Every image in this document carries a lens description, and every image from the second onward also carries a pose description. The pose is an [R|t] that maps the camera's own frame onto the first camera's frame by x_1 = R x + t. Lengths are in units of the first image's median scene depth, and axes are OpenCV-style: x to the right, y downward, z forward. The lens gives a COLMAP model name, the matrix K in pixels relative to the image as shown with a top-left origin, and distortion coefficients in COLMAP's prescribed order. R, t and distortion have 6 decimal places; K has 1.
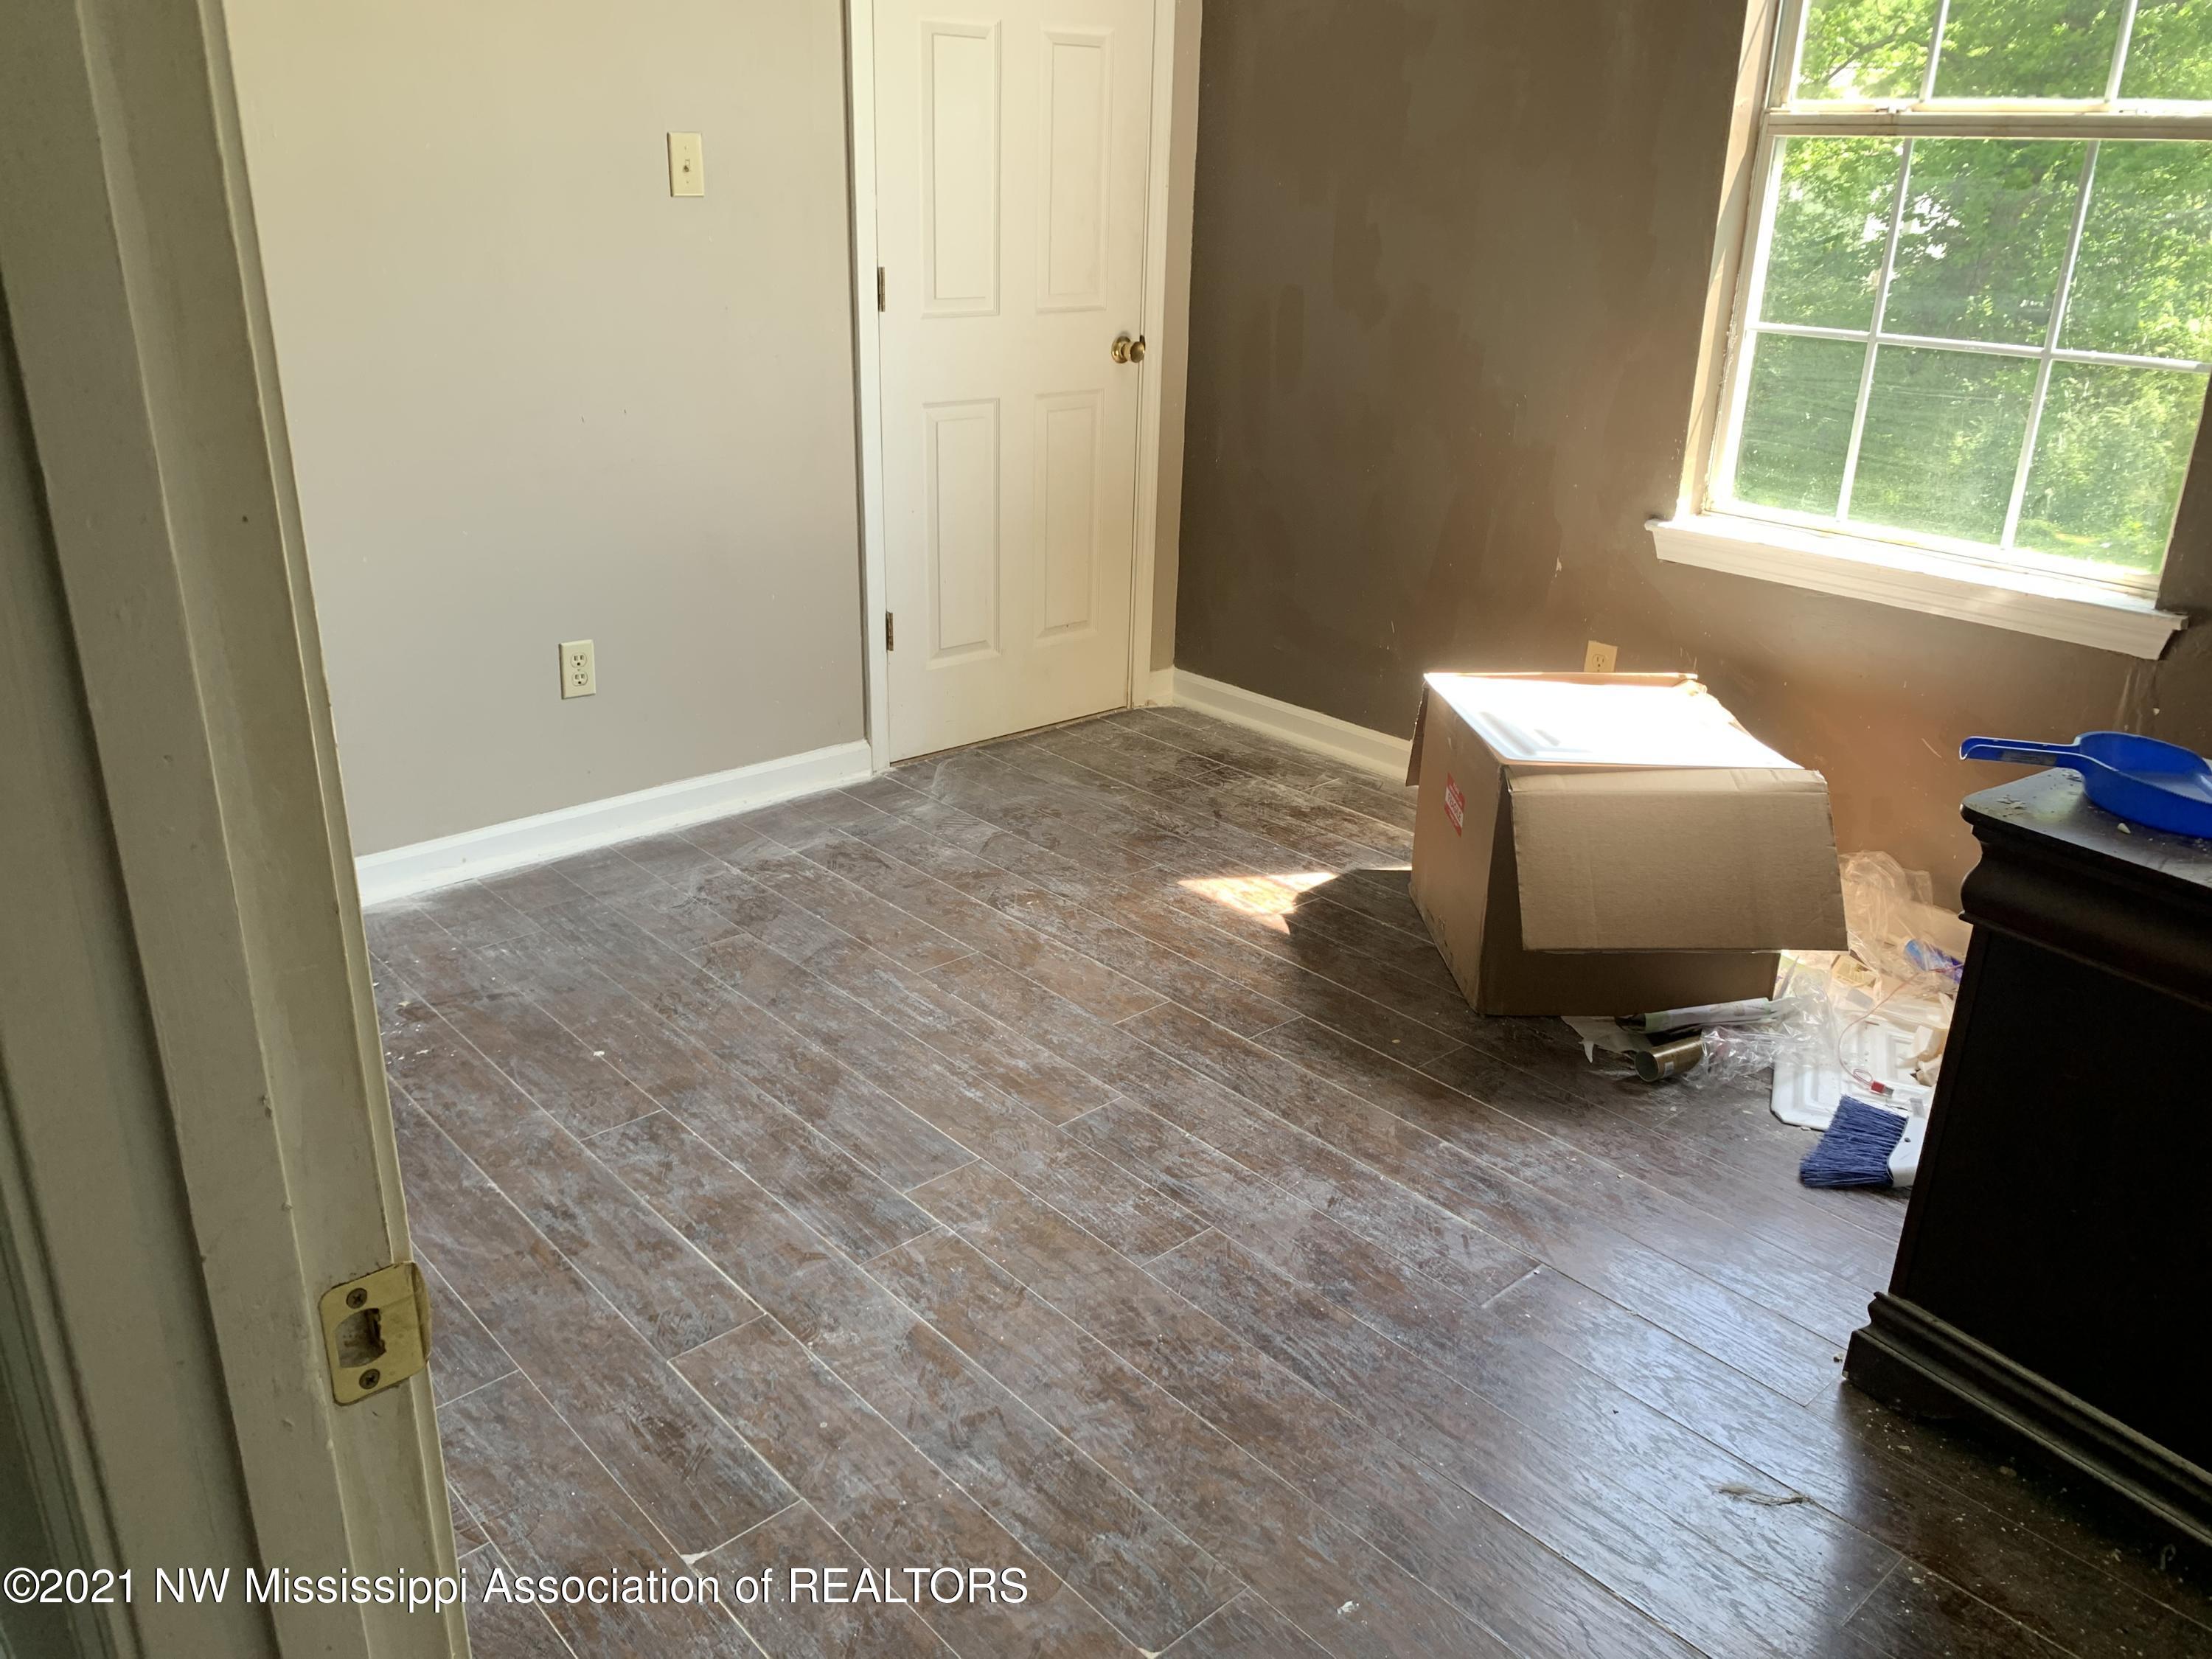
lens RADIAL K [[1651.8, 0, 1100.9], [0, 1651.8, 814.1], [0, 0, 1]] dist [0.091292, -0.276457]
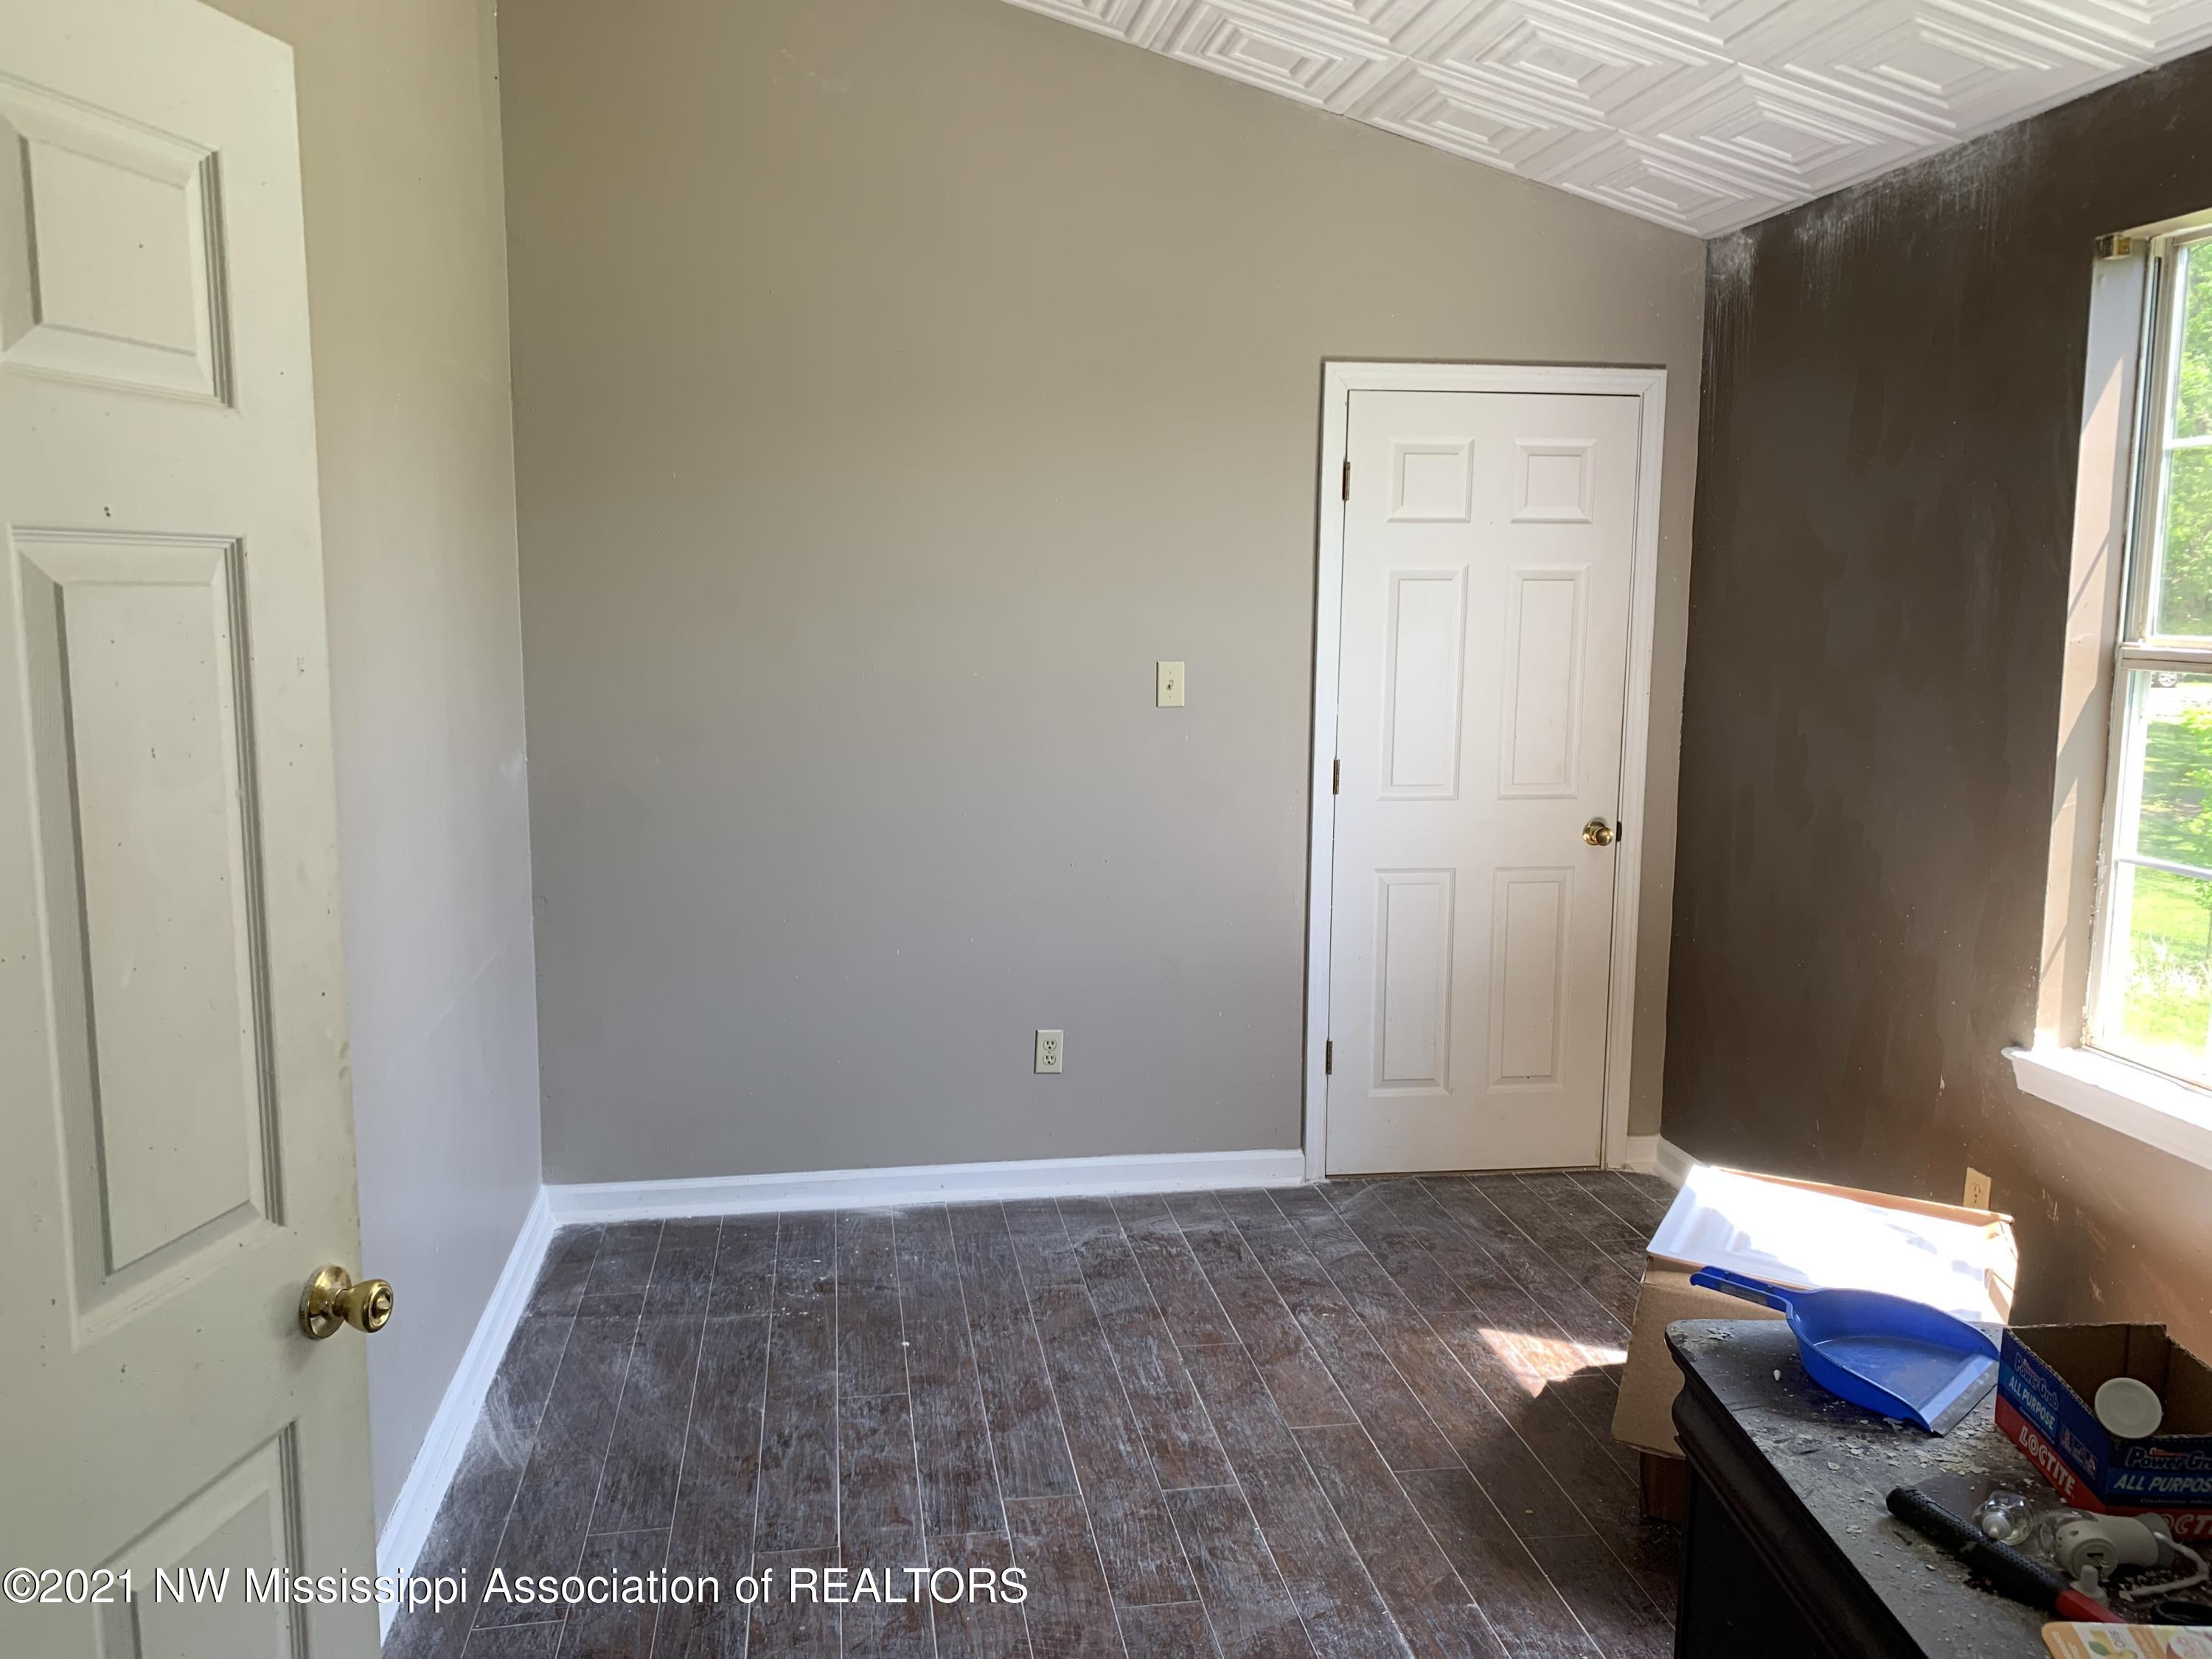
lens RADIAL K [[1651.8, 0, 1100.9], [0, 1651.8, 814.1], [0, 0, 1]] dist [0.091292, -0.276457]
pose [[0.843311, 0.057405, -0.534351, 0.390793], [-0.186870, 0.963558, -0.191404, -0.027096], [0.503890, 0.261267, 0.823307, -0.078099]]
